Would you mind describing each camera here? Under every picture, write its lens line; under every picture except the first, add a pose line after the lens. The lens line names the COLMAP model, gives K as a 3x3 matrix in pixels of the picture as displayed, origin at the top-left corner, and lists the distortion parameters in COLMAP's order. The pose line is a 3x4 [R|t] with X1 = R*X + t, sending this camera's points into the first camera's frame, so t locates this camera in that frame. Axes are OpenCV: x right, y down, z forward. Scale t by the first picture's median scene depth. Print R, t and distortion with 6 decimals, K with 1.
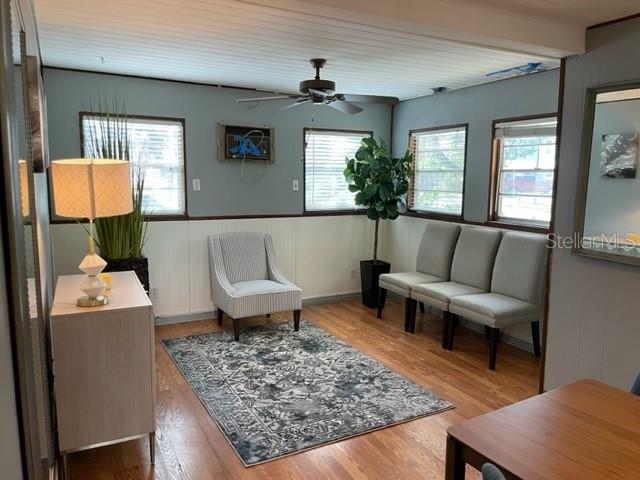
lens RADIAL K [[489.0, 0, 319.0], [0, 489.0, 243.6], [0, 0, 1]] dist [0.042027, -0.037518]
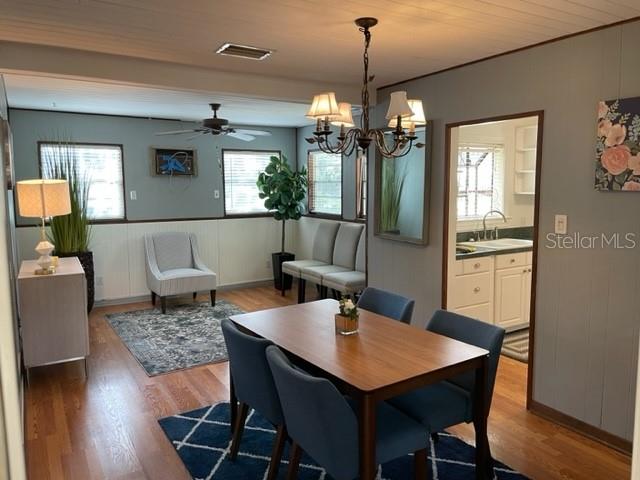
lens RADIAL K [[489.0, 0, 321.6], [0, 489.0, 238.1], [0, 0, 1]] dist [0.042027, -0.037518]
pose [[0.997874, -0.023653, 0.060730, 0.167441], [0.025300, 0.999329, -0.026499, 0.040025], [-0.060062, 0.027979, 0.997802, -0.319682]]
